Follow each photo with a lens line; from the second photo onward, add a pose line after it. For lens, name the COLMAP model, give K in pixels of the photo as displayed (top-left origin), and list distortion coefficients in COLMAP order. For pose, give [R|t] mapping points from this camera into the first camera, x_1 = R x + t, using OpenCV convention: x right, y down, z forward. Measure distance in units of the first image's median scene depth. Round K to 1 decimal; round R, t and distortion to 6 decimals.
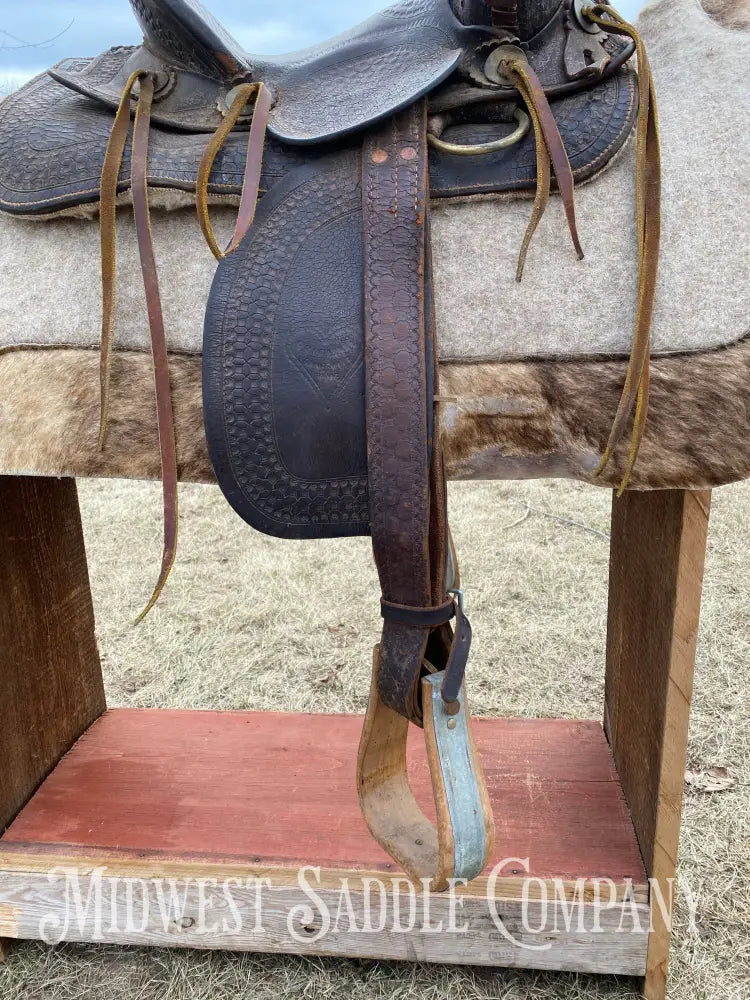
lens RADIAL K [[779.2, 0, 380.4], [0, 779.2, 489.4], [0, 0, 1]] dist [0.011562, -0.003522]
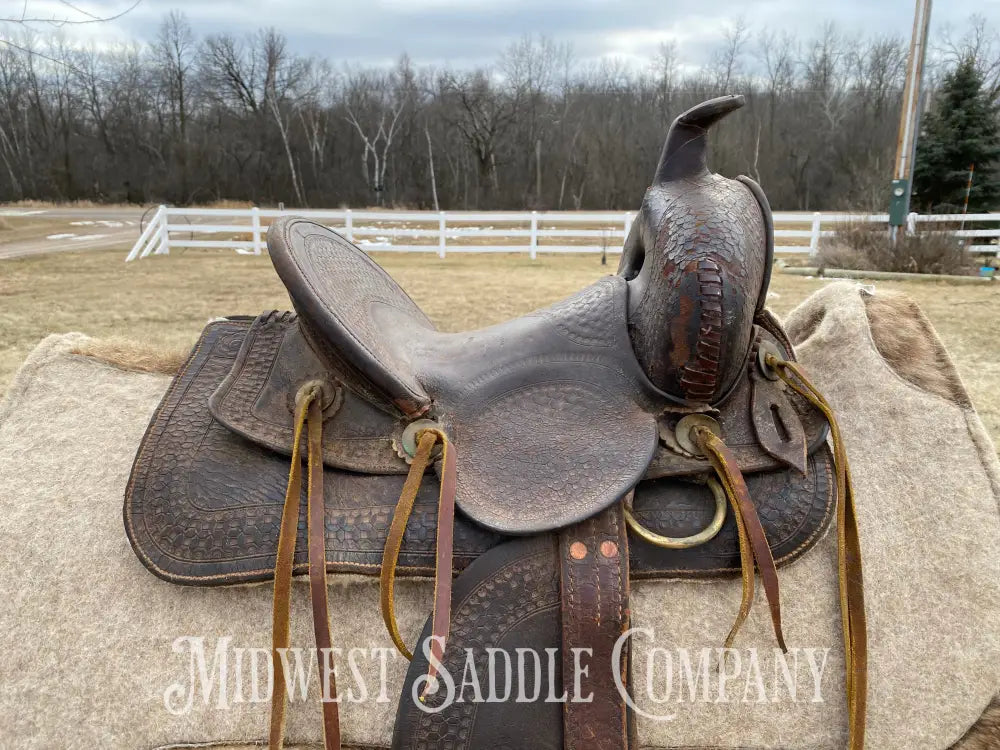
lens RADIAL K [[779.2, 0, 492.9], [0, 779.2, 353.0], [0, 0, 1]] dist [0.011562, -0.003522]
pose [[0.996129, 0.015875, 0.086460, -0.182999], [-0.008410, 0.996257, -0.086035, -0.560040], [-0.087502, 0.084974, 0.992533, 0.046119]]
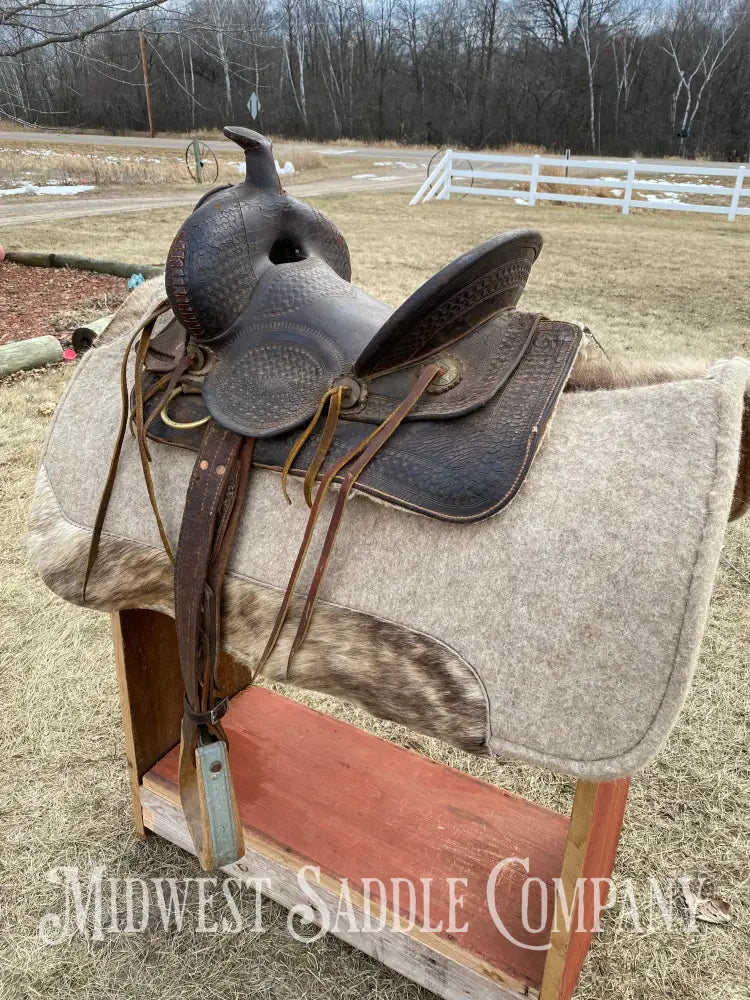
lens RADIAL K [[779.2, 0, 380.4], [0, 779.2, 489.4], [0, 0, 1]] dist [0.011562, -0.003522]
pose [[0.913987, 0.217200, -0.342713, 0.483407], [-0.164811, 0.970572, 0.175578, -0.619955], [0.370763, -0.103994, 0.922887, -0.262424]]
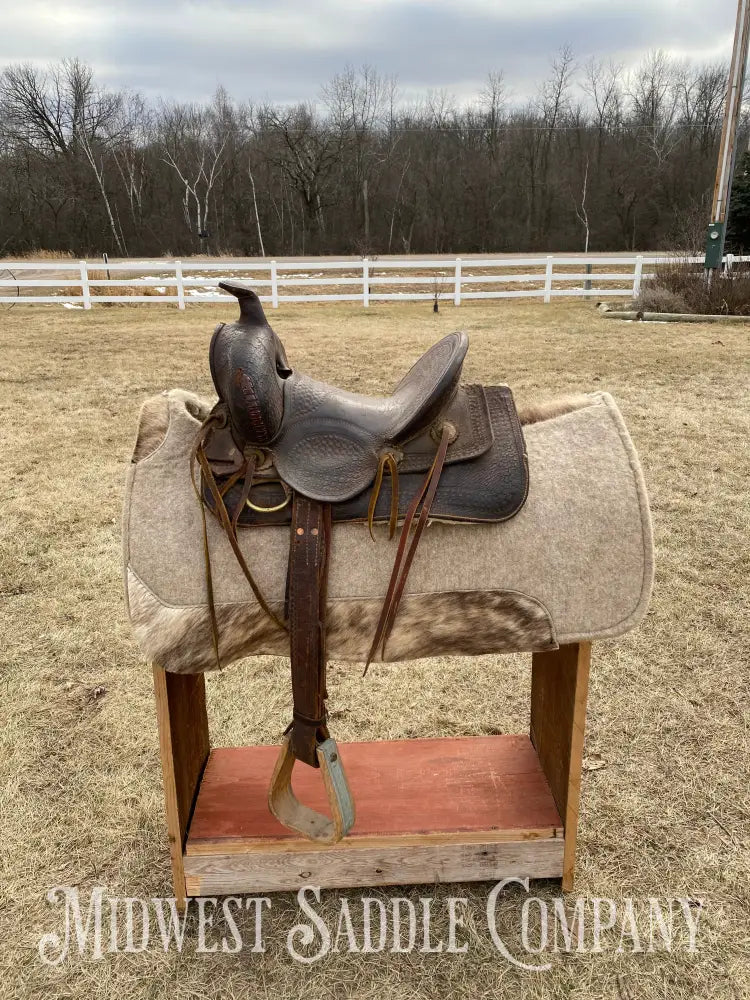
lens RADIAL K [[789.6, 0, 375.4], [0, 789.6, 486.8], [0, 0, 1]] dist [0.012527, -0.000376]
pose [[0.988372, -0.030495, 0.148963, -0.481662], [0.027338, 0.999357, 0.023196, -0.486957], [-0.149575, -0.018854, 0.988571, -1.058571]]
